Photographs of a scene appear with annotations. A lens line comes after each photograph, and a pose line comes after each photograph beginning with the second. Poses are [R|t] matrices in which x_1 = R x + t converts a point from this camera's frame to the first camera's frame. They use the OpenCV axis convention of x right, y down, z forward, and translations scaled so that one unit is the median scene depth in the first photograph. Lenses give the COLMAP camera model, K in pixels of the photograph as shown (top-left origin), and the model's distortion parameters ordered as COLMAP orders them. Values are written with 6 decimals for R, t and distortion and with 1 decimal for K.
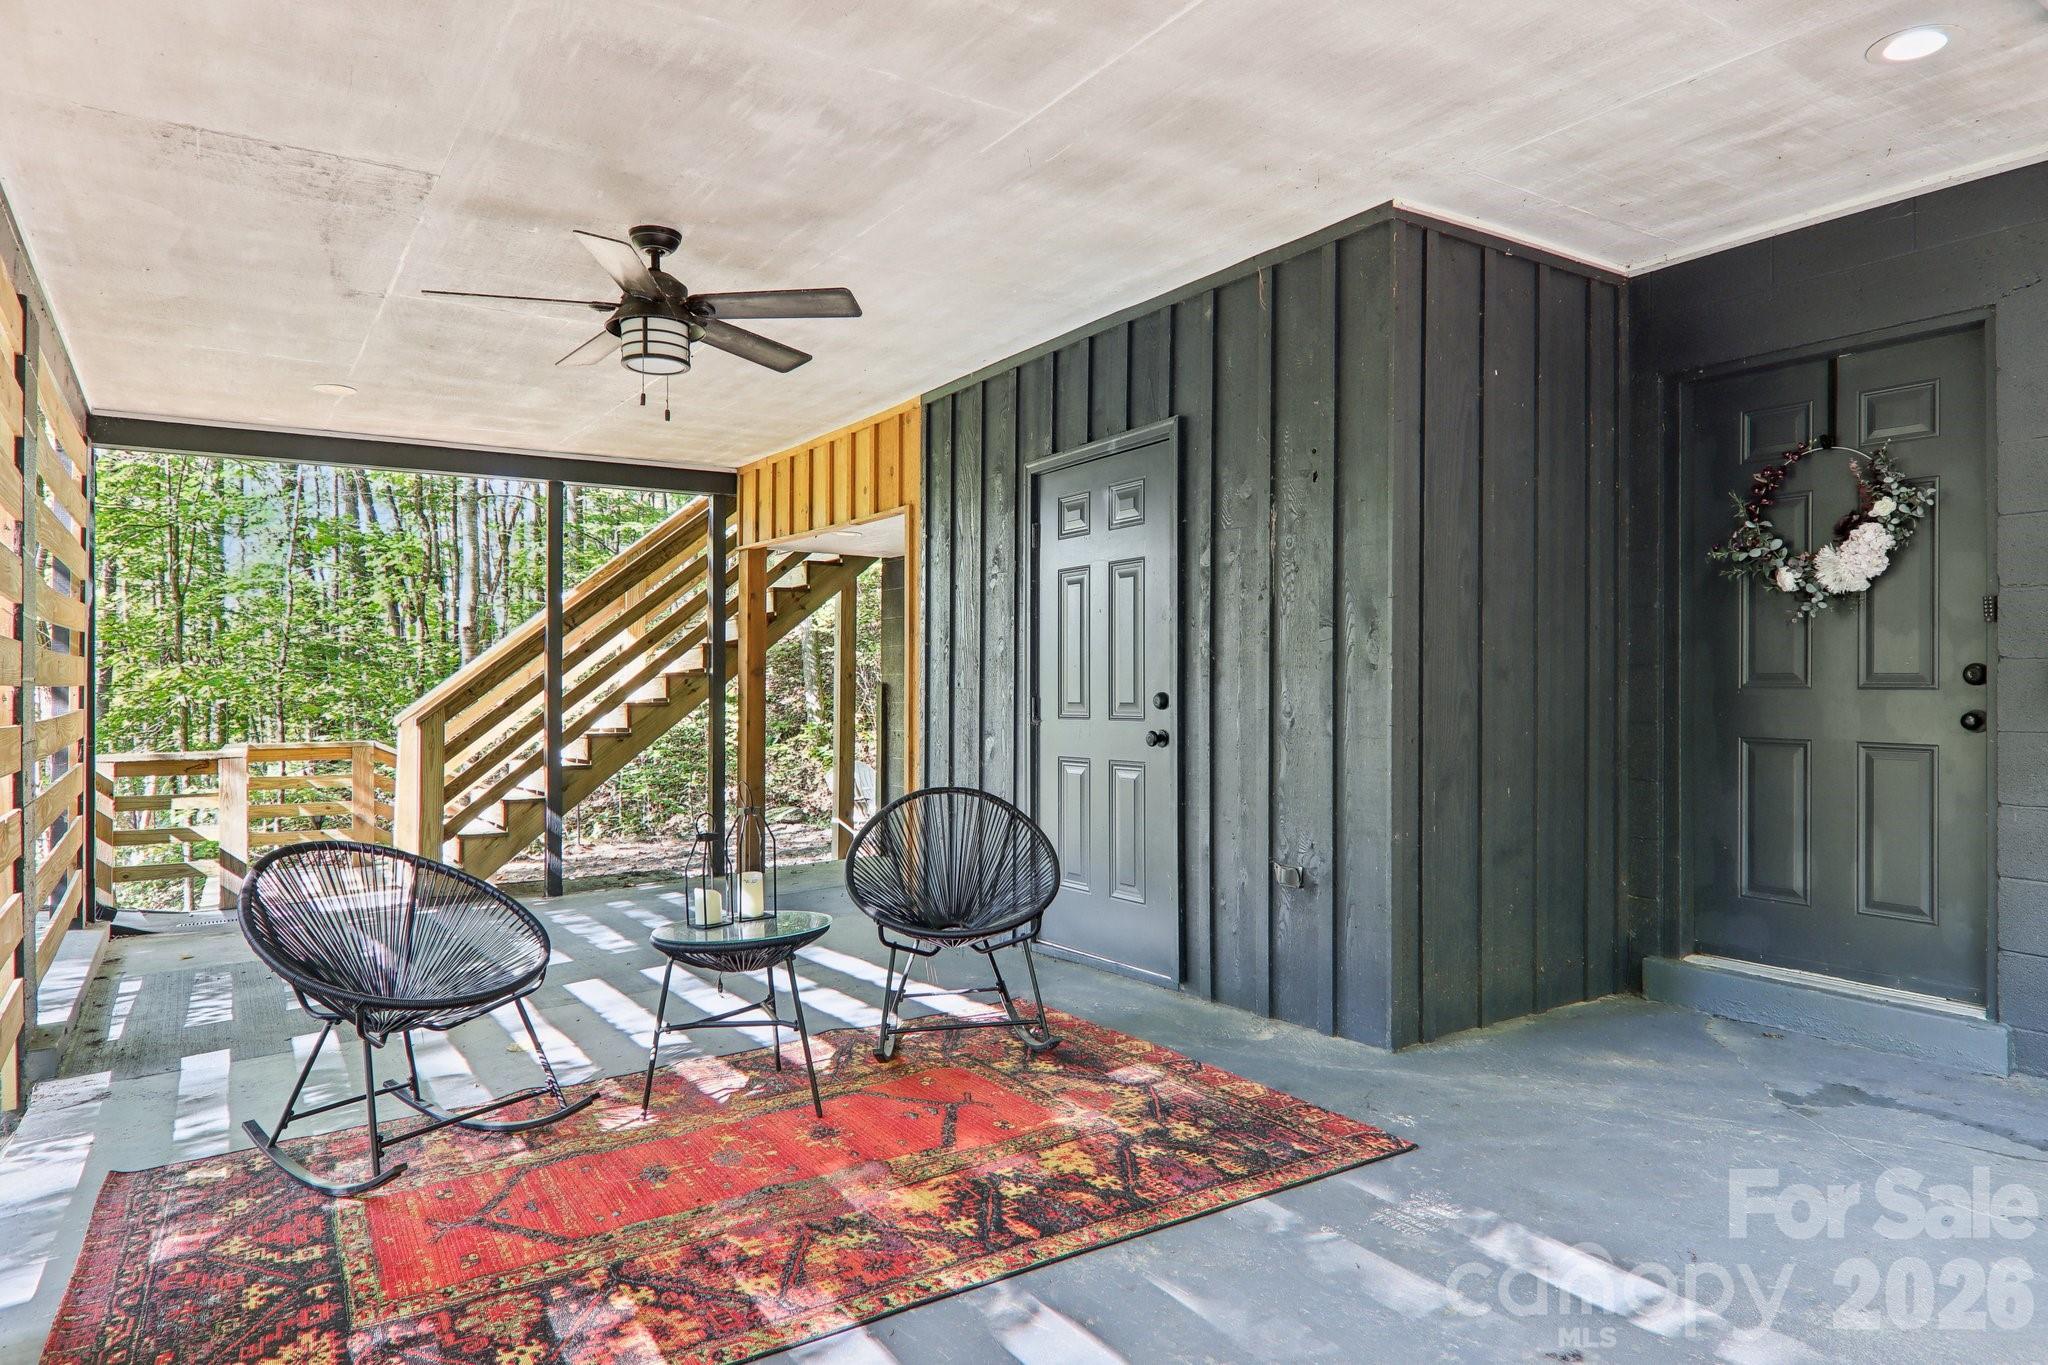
lens RADIAL K [[1251.8, 0, 981.1], [0, 1251.8, 676.8], [0, 0, 1]] dist [0.032822, -0.000481]
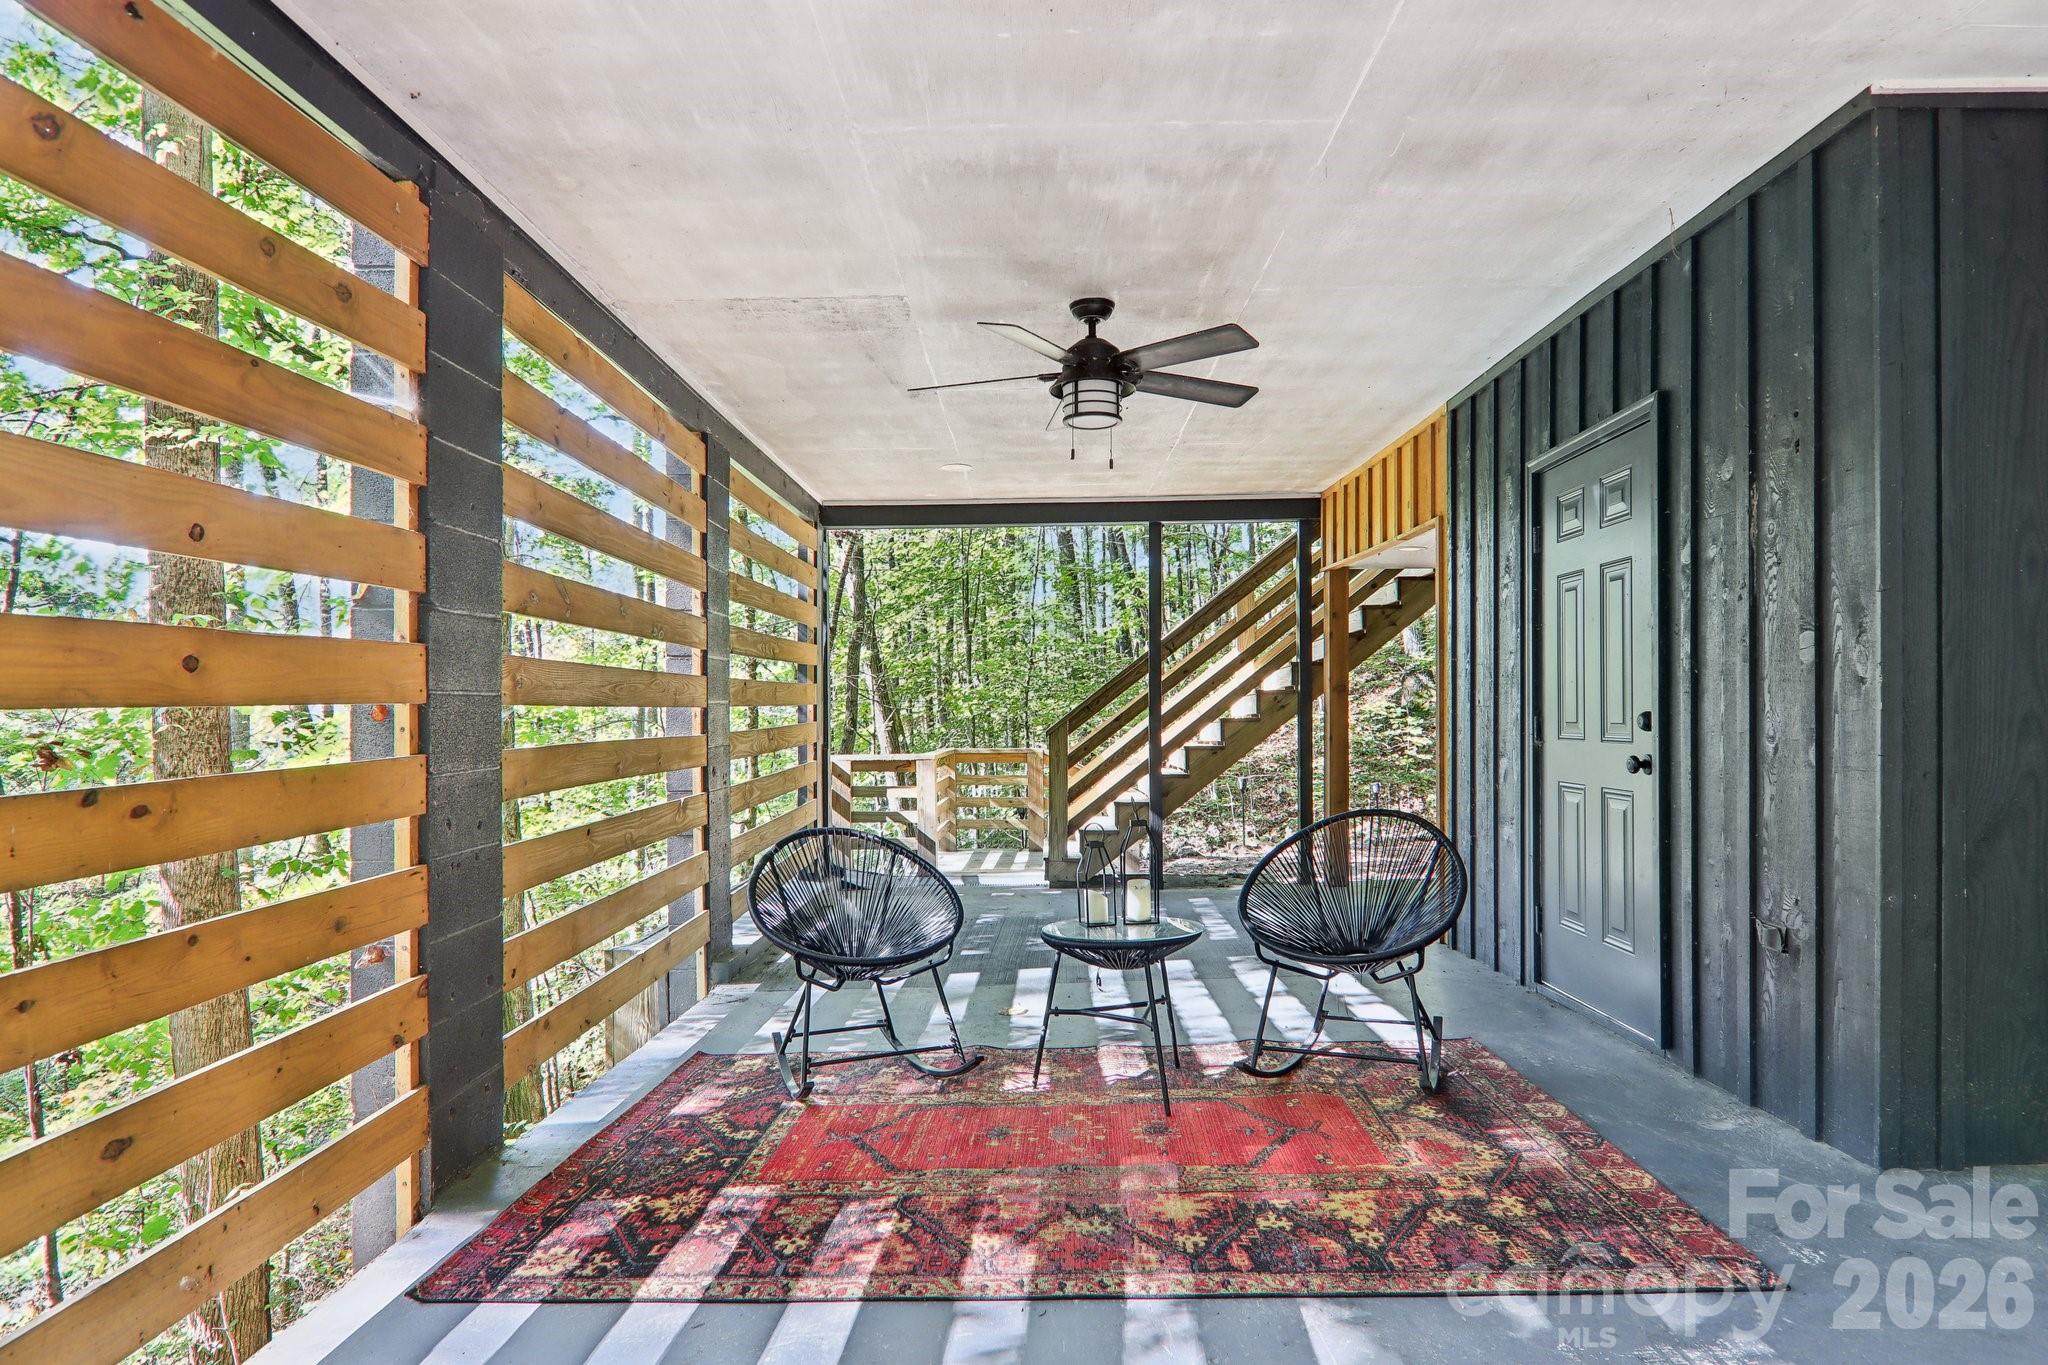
lens RADIAL K [[1169.8, 0, 983.8], [0, 1169.8, 686.0], [0, 0, 1]] dist [0.005571, -0.012714]
pose [[0.827249, -0.012721, -0.561691, 0.247456], [0.010168, 0.999919, -0.007671, -0.003940], [0.561743, 0.000635, 0.827311, 0.080613]]
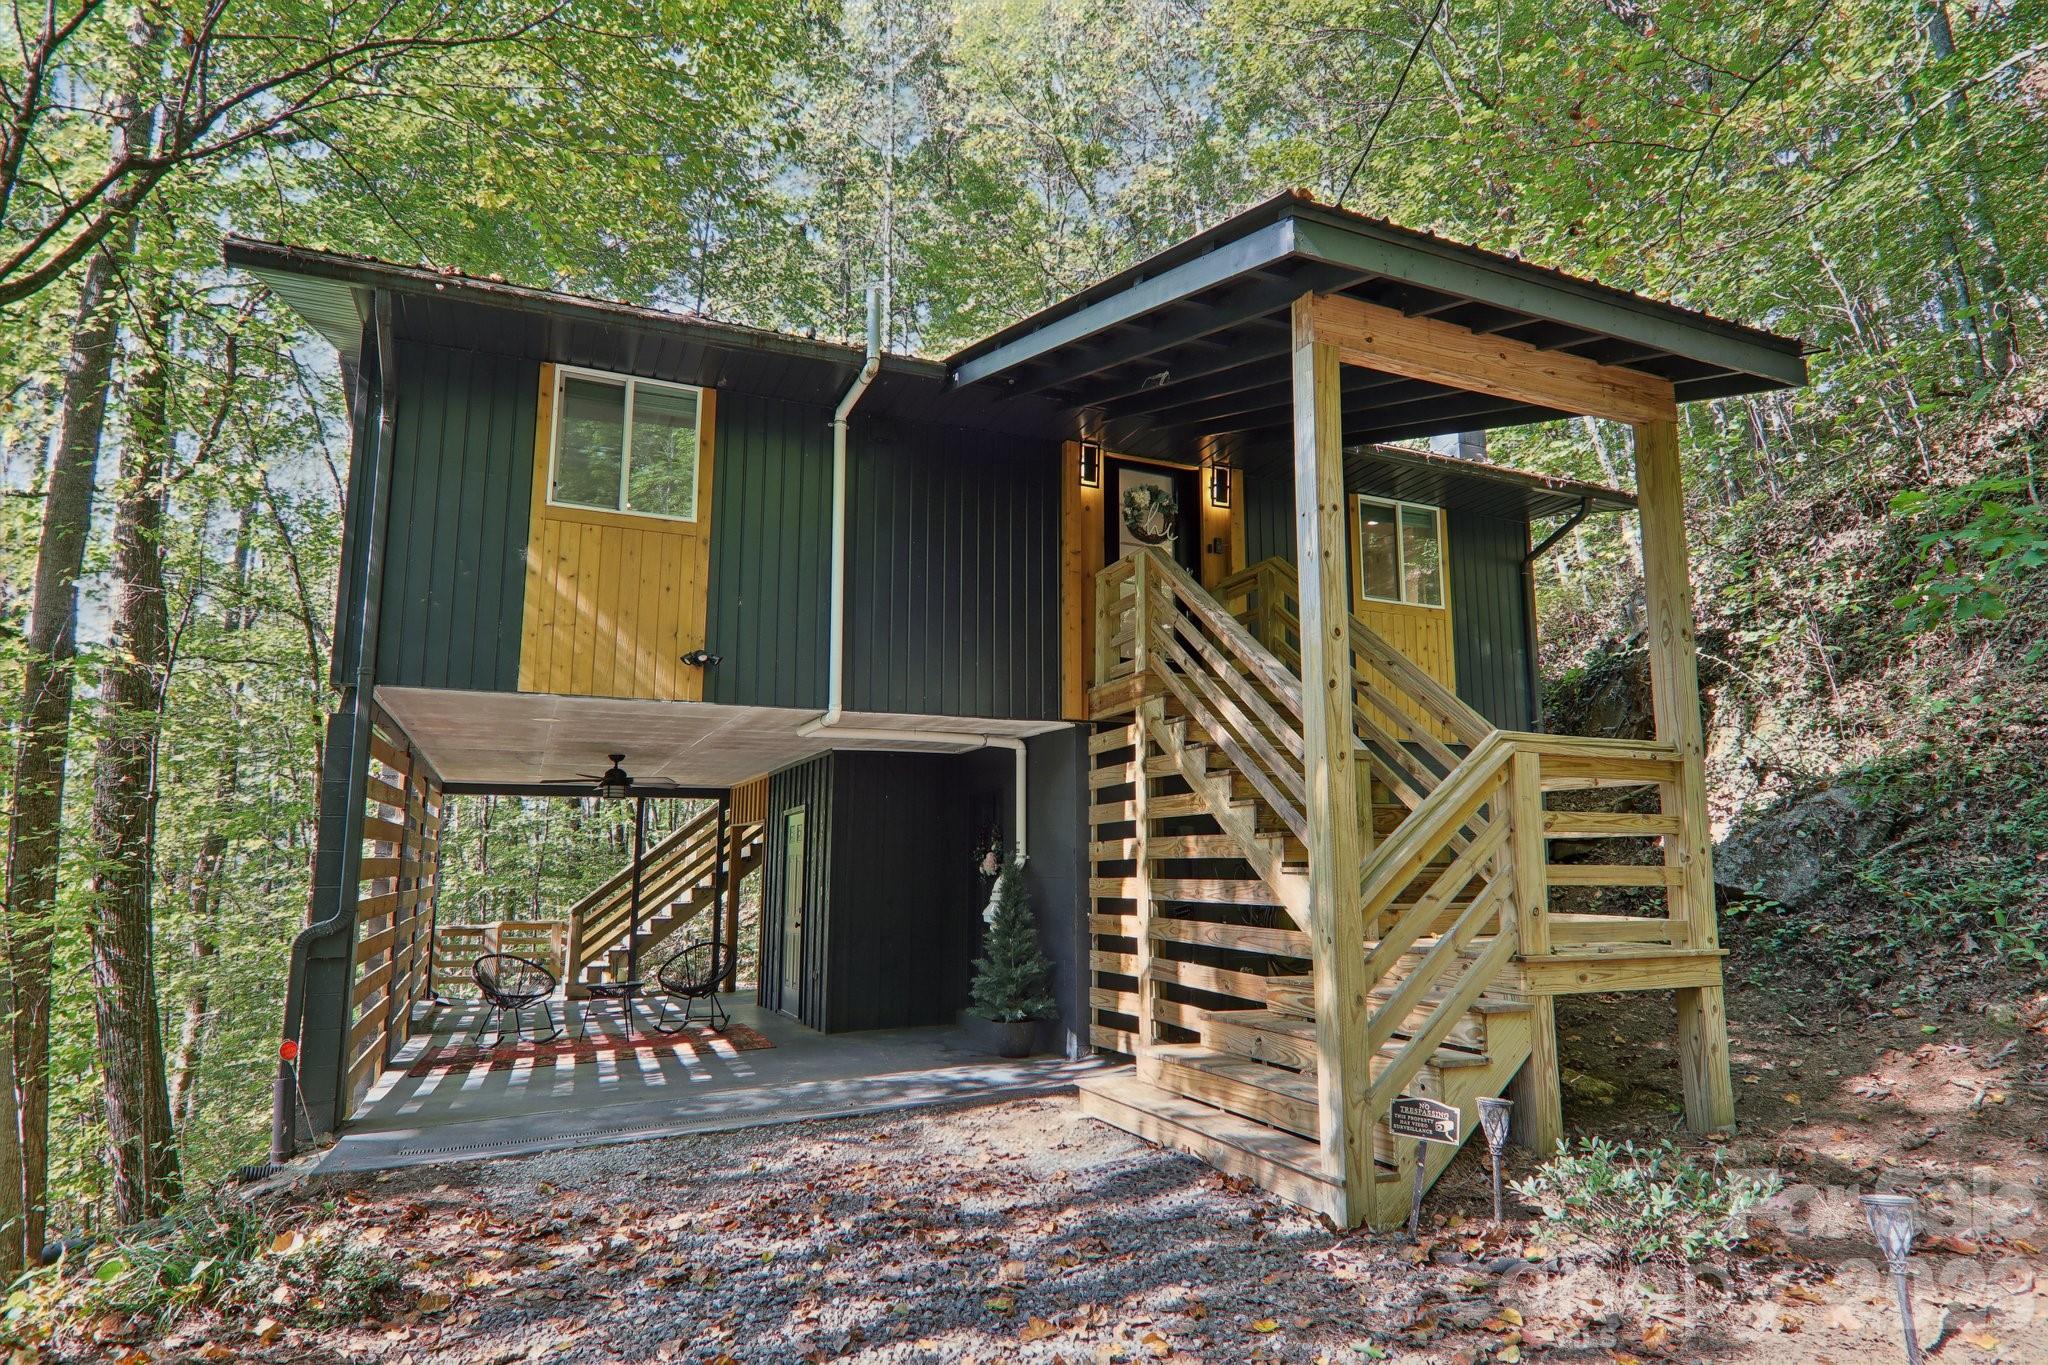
lens RADIAL K [[1169.8, 0, 1029.7], [0, 1169.8, 689.1], [0, 0, 1]] dist [0.005571, -0.012714]
pose [[0.990328, -0.016218, -0.137792, 1.142047], [-0.003636, 0.989770, -0.142627, -0.112041], [0.138696, 0.141749, 0.980138, -1.687916]]
